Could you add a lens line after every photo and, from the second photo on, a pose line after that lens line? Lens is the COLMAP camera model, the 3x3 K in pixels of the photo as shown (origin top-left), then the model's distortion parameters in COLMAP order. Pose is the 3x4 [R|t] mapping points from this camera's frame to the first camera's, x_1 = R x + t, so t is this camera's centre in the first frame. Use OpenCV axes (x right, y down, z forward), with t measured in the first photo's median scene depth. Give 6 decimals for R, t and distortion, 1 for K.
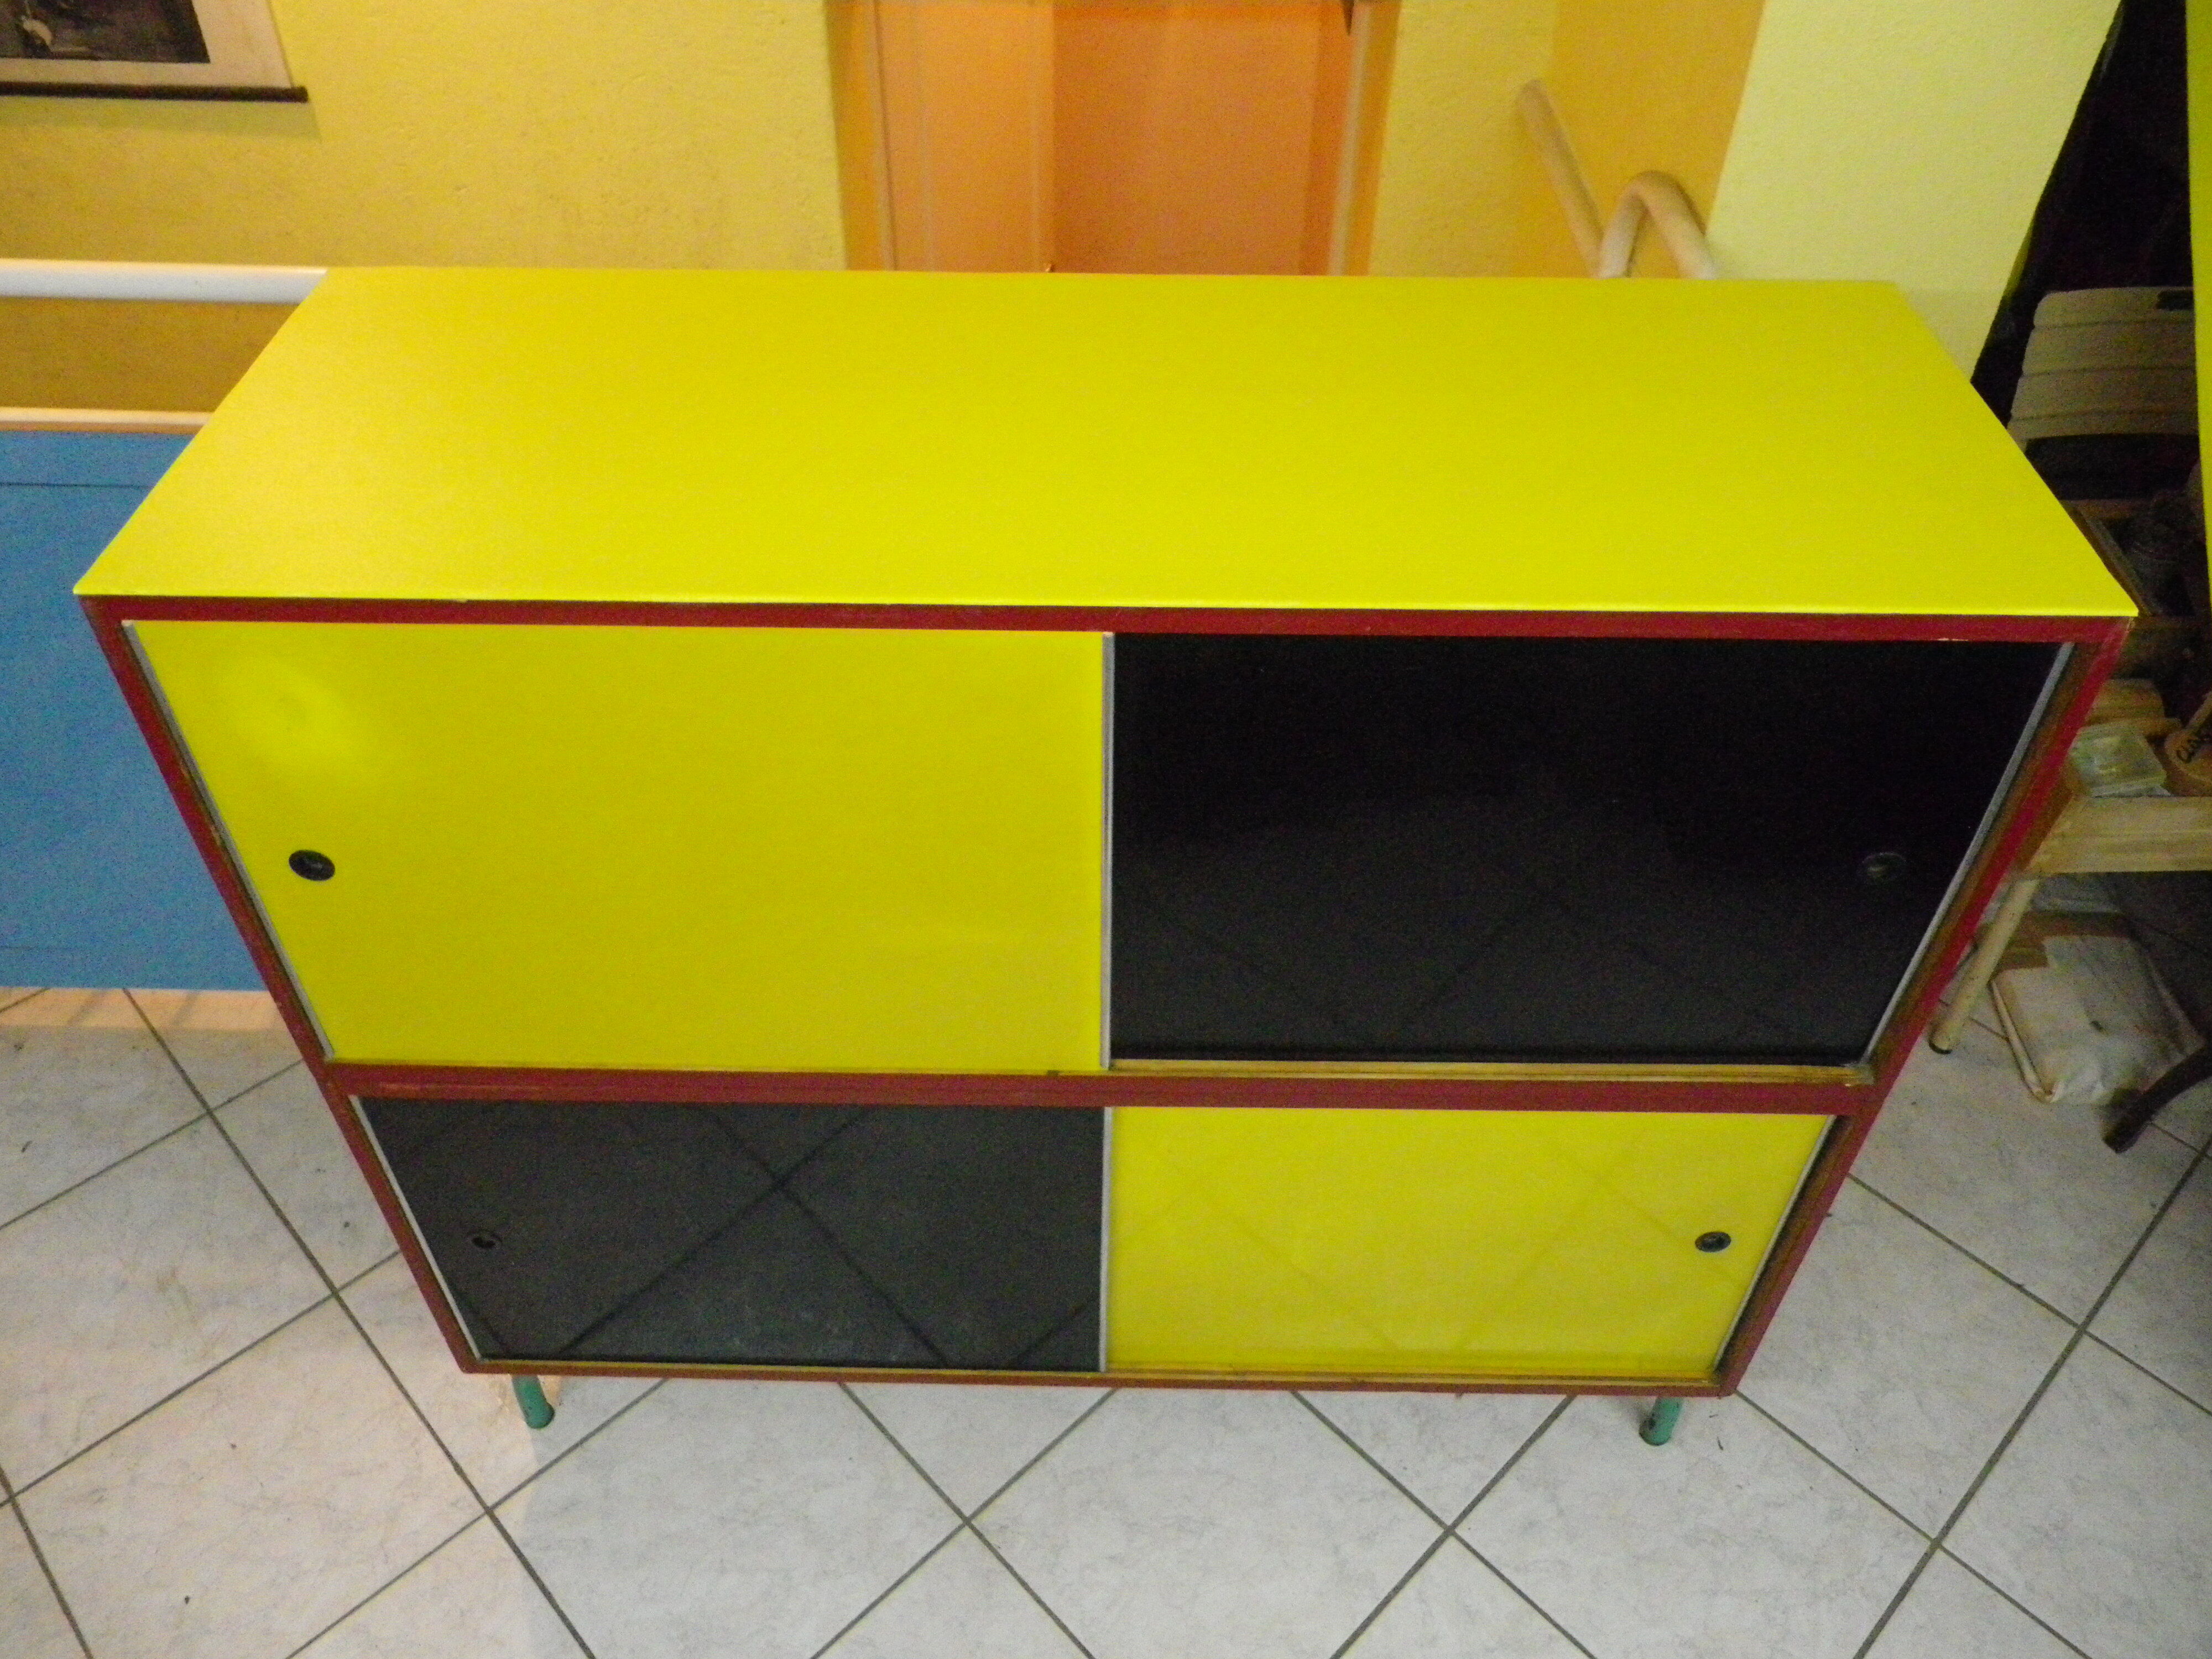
lens RADIAL K [[1669.1, 0, 1103.1], [0, 1669.1, 832.5], [0, 0, 1]] dist [-0.005882, 0.006499]
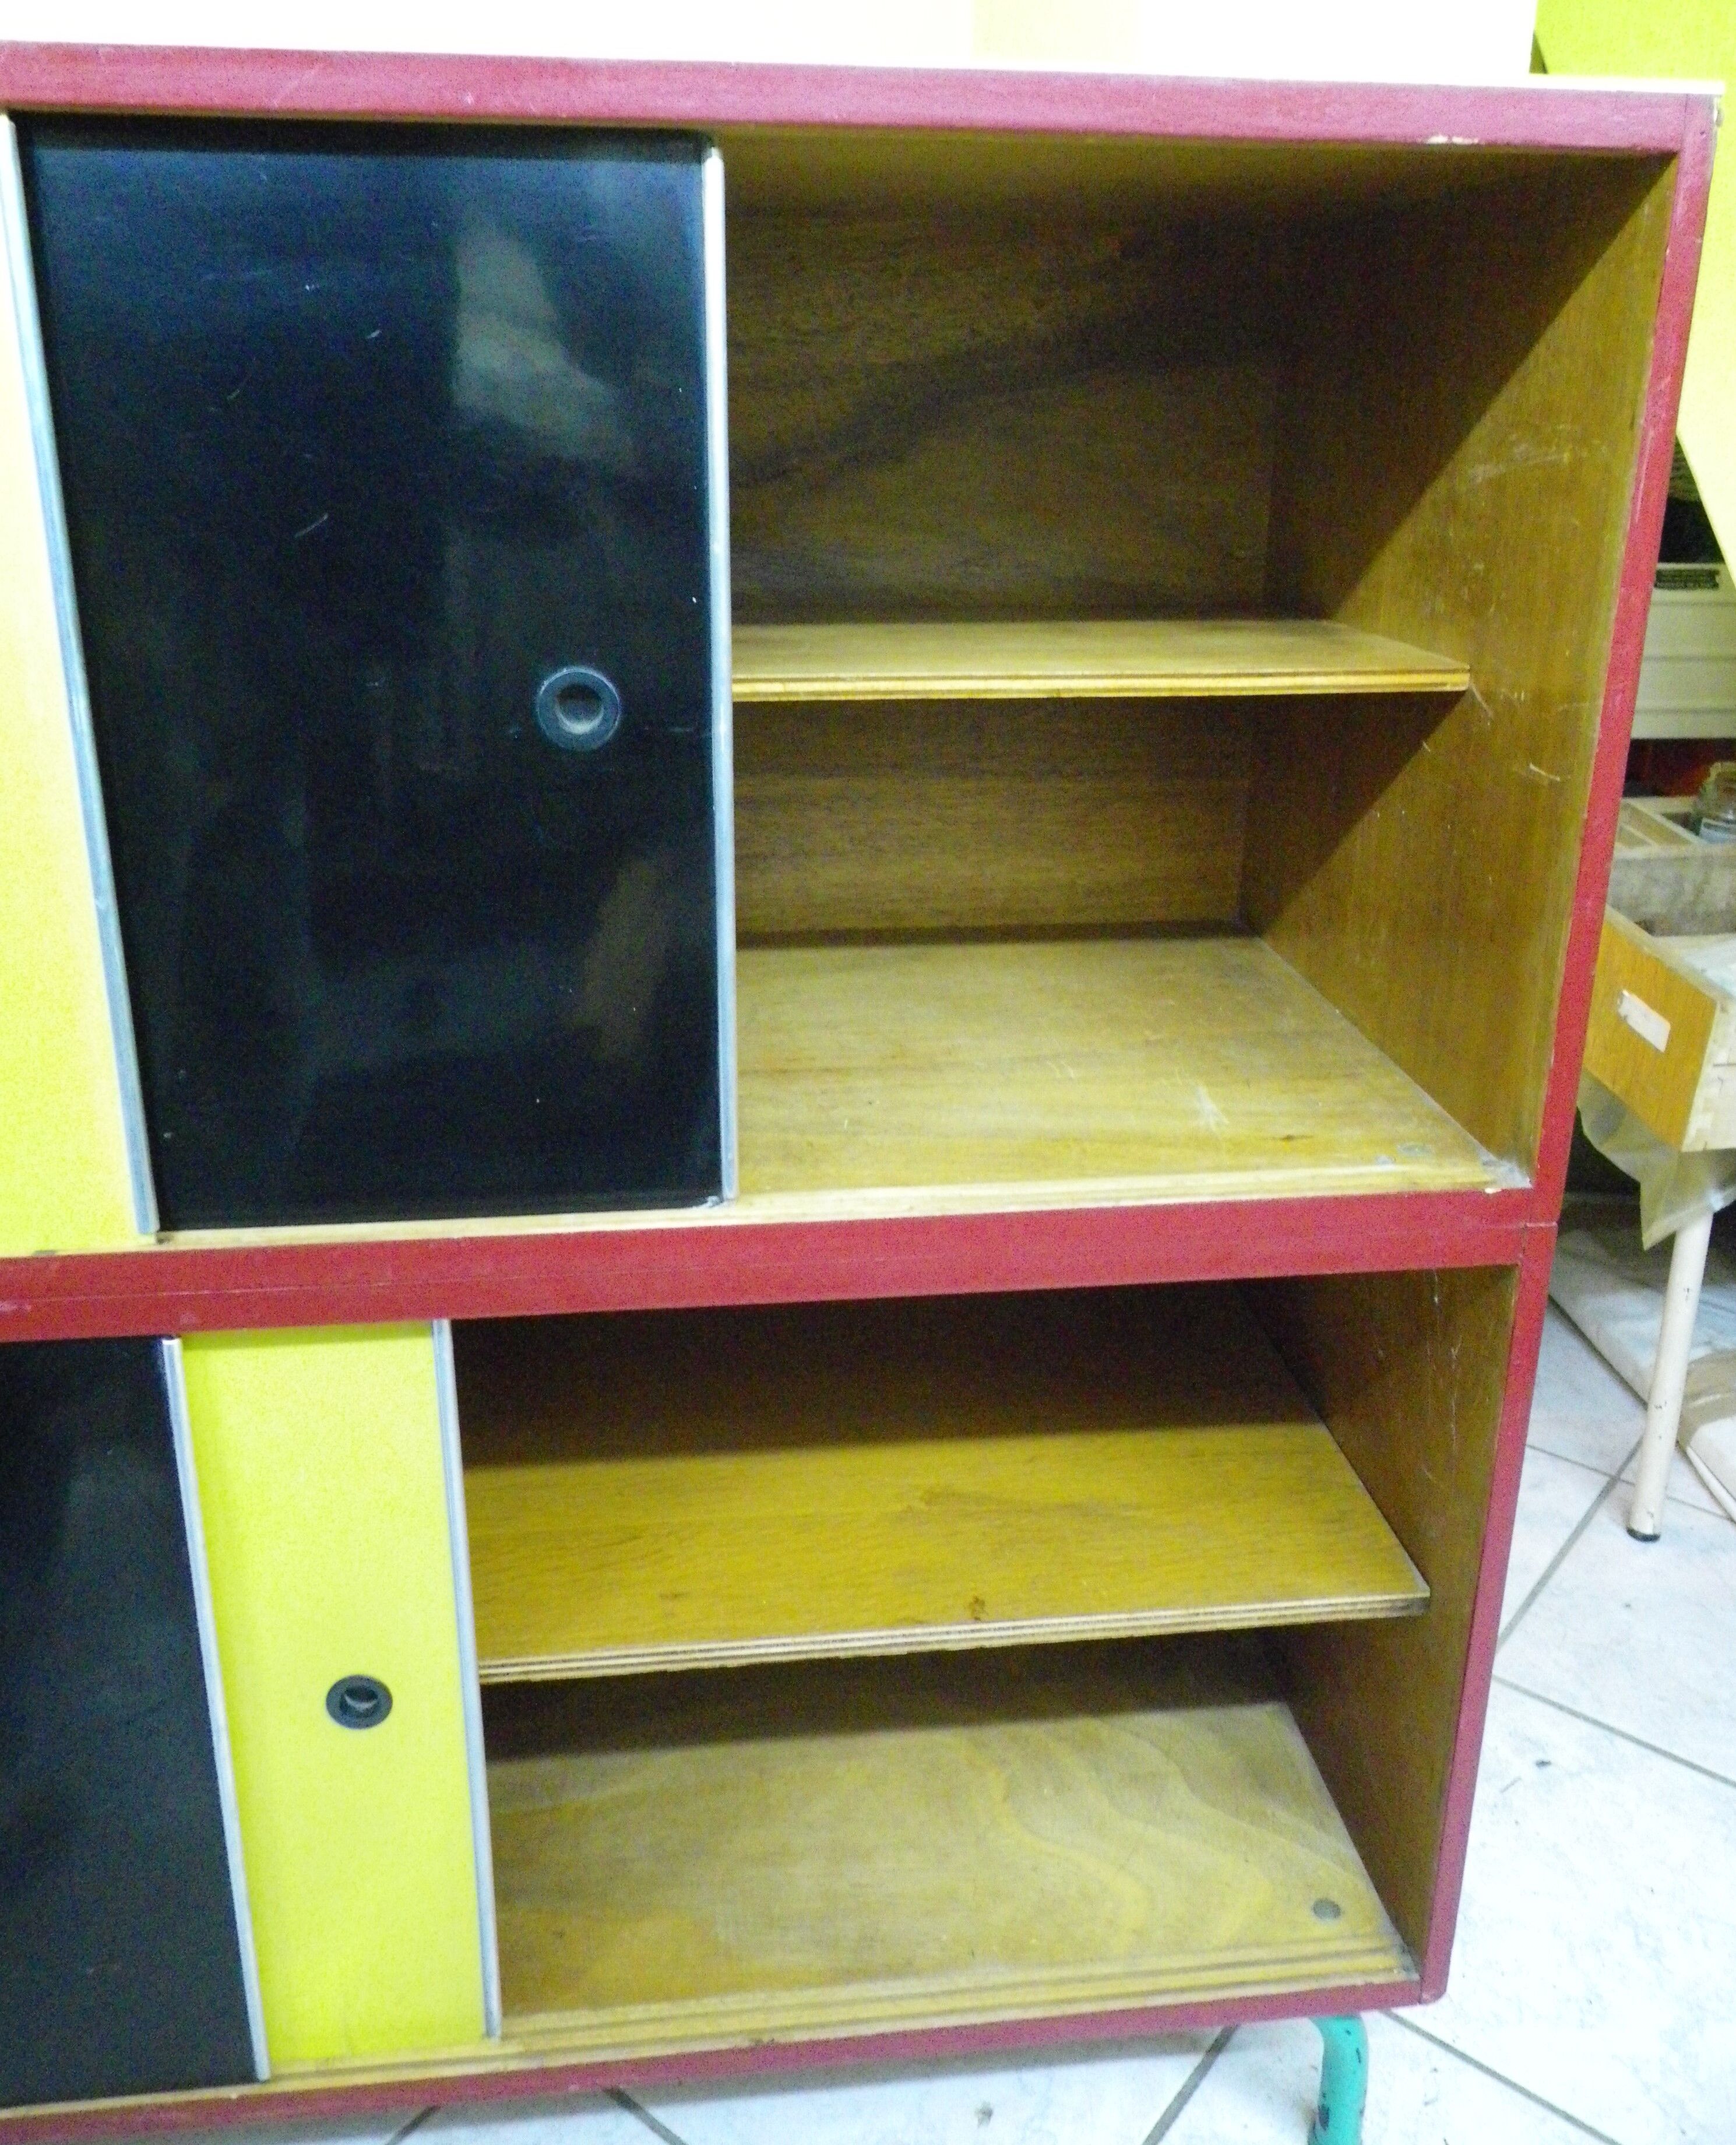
lens RADIAL K [[1782.1, 0, 882.1], [0, 1782.1, 992.9], [0, 0, 1]] dist [0.002725, 0.000756]
pose [[0.990533, -0.038067, 0.131892, 0.122812], [0.088513, 0.911498, -0.401667, 0.245485], [-0.104929, 0.409539, 0.906238, 0.334063]]
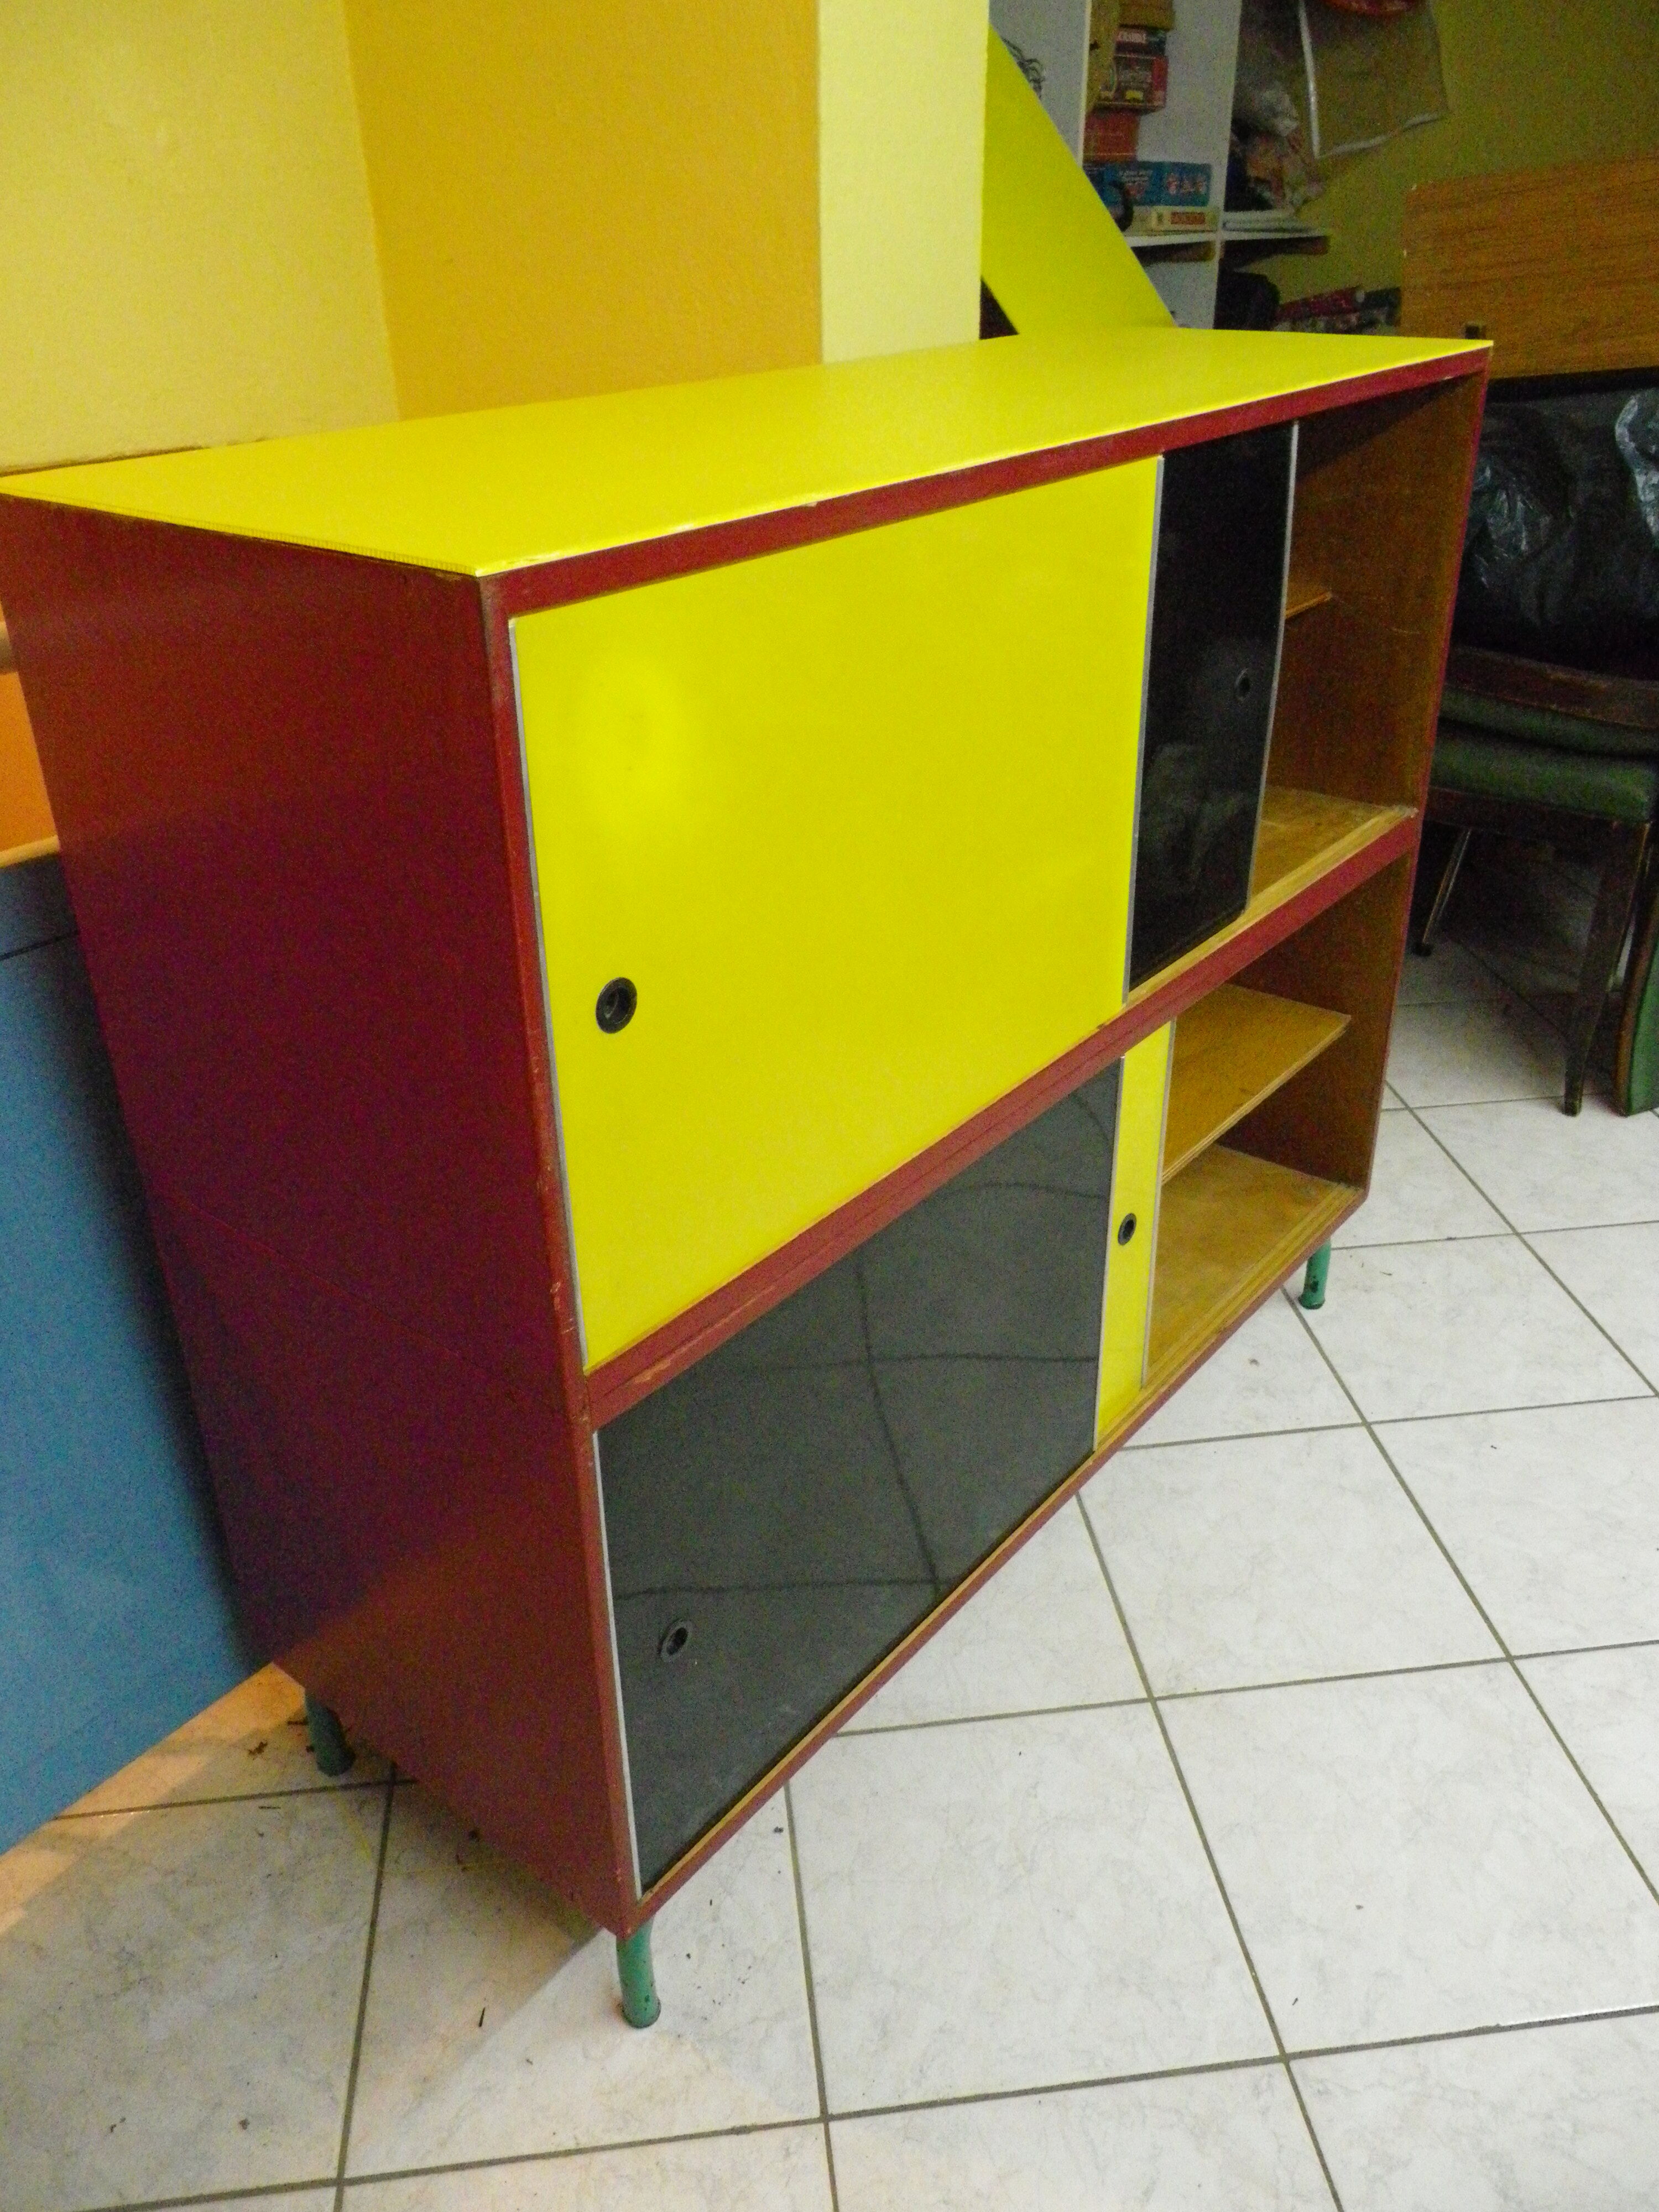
lens RADIAL K [[1669.1, 0, 811.9], [0, 1669.1, 1158.1], [0, 0, 1]] dist [-0.005882, 0.006499]
pose [[0.609529, -0.420366, 0.672136, -0.676461], [0.572733, 0.819715, -0.006720, 0.072552], [-0.548135, 0.389050, 0.740397, 0.315702]]
